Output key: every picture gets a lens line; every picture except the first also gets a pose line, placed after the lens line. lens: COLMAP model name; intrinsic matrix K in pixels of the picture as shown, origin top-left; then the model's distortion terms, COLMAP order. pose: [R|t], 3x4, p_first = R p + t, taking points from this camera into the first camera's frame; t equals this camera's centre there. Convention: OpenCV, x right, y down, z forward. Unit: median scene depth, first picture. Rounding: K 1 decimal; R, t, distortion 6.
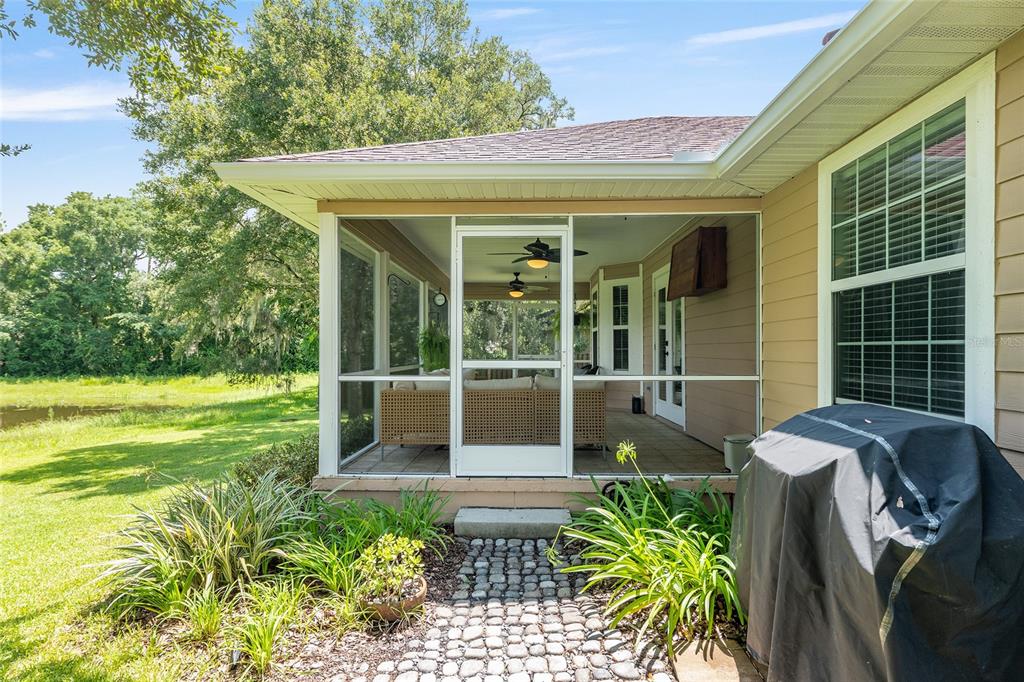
lens RADIAL K [[572.0, 0, 511.8], [0, 572.0, 344.6], [0, 0, 1]] dist [-0.000509, -0.000194]
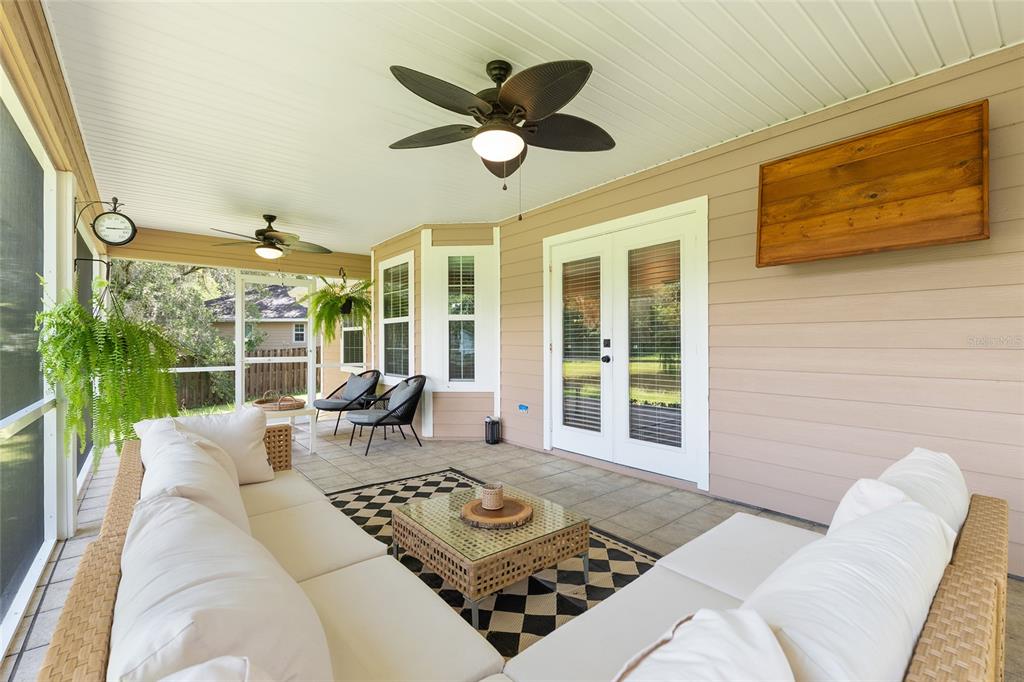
lens RADIAL K [[445.8, 0, 510.4], [0, 445.8, 342.7], [0, 0, 1]] dist [-0.003379, -0.000388]
pose [[0.756257, 0.001404, 0.654273, -0.033379], [-0.008450, 0.999935, 0.007620, -0.001449], [-0.654220, -0.011291, 0.756220, 0.166232]]
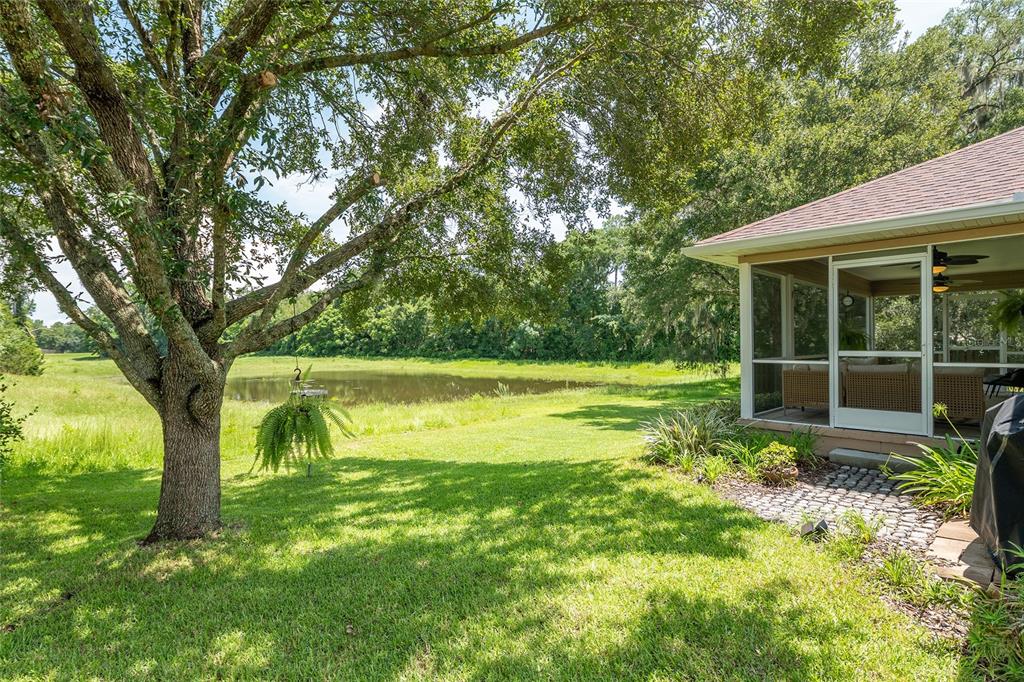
lens RADIAL K [[518.2, 0, 512.0], [0, 518.2, 341.0], [0, 0, 1]] dist [0.003508, 0.000146]
pose [[0.724749, -0.006690, -0.688980, 0.068987], [0.013064, 0.999907, 0.004033, -0.004315], [0.688889, -0.011924, 0.724769, -0.173111]]
